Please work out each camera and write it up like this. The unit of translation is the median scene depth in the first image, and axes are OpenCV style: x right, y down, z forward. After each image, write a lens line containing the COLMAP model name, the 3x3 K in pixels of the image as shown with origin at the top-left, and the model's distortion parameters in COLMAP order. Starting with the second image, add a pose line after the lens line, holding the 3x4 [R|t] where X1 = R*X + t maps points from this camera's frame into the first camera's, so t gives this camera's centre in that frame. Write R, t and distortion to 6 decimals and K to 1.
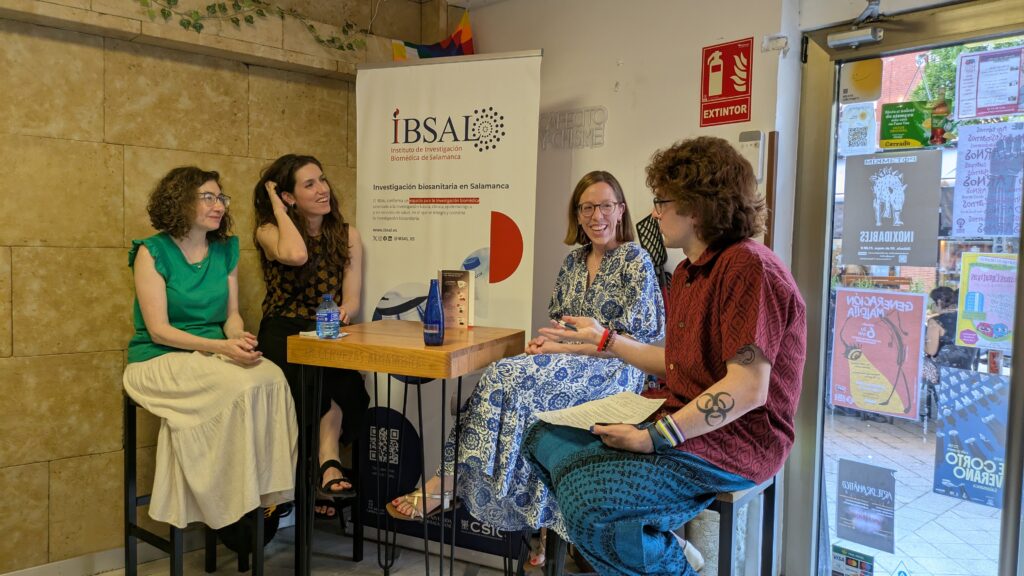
lens RADIAL K [[764.3, 0, 506.9], [0, 764.3, 285.6], [0, 0, 1]] dist [0.046941, -0.058683]
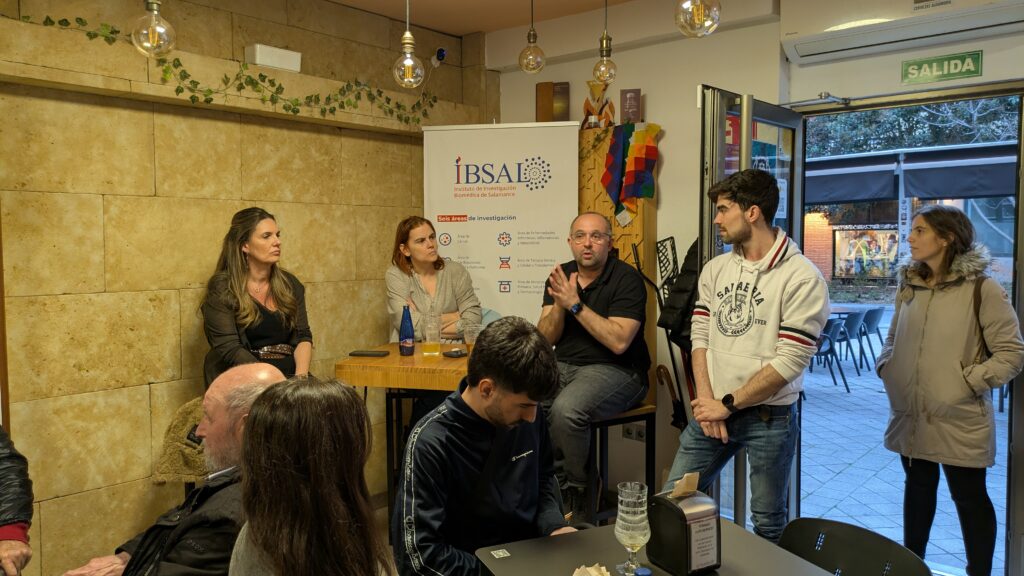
lens RADIAL K [[764.3, 0, 493.5], [0, 764.3, 277.1], [0, 0, 1]] dist [0.046941, -0.058683]
pose [[0.994262, -0.032827, 0.101814, -0.251910], [0.033400, 0.999434, -0.003933, -0.045093], [-0.101627, 0.007311, 0.994796, -0.245193]]
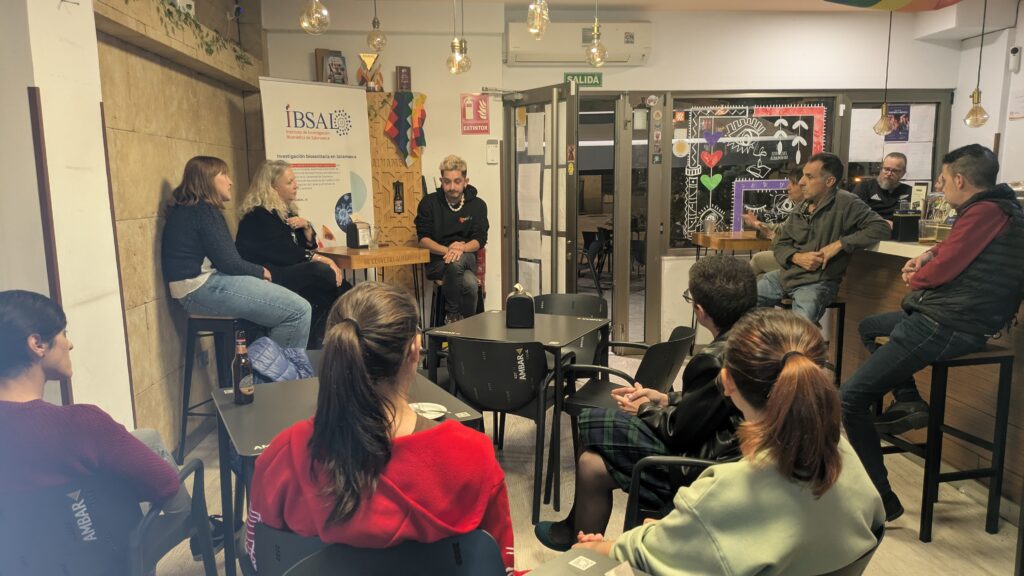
lens RADIAL K [[764.3, 0, 516.1], [0, 764.3, 304.6], [0, 0, 1]] dist [0.046941, -0.058683]
pose [[0.605820, -0.154304, 0.780495, -1.233921], [0.067507, 0.987444, 0.142819, -0.046761], [-0.792732, -0.033834, 0.608630, -0.308184]]
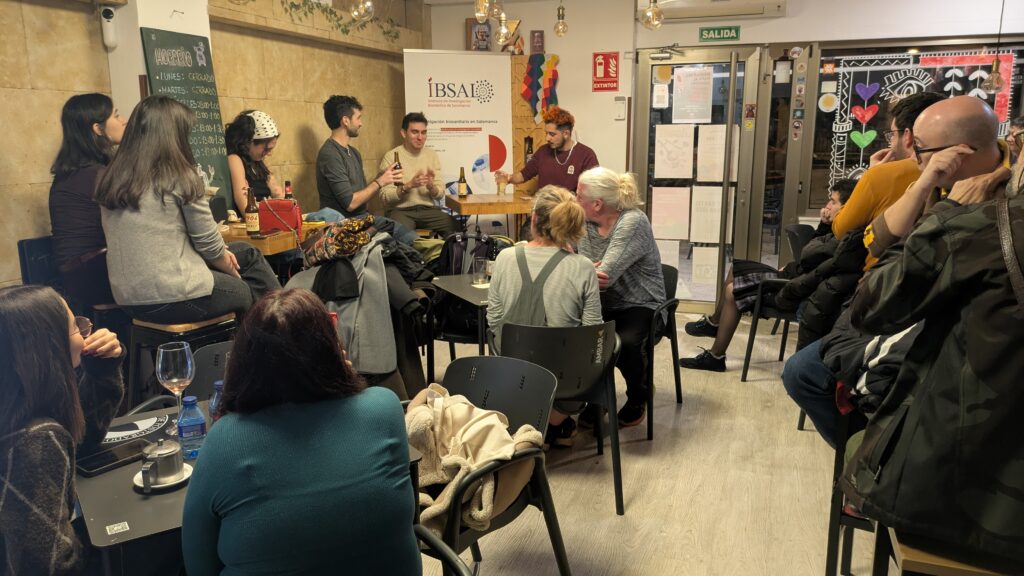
lens RADIAL K [[764.3, 0, 509.4], [0, 764.3, 288.3], [0, 0, 1]] dist [0.046941, -0.058683]
pose [[0.876851, -0.121827, 0.465070, -0.960434], [0.048815, 0.984922, 0.165970, -0.037132], [-0.478277, -0.122828, 0.869577, -0.753578]]
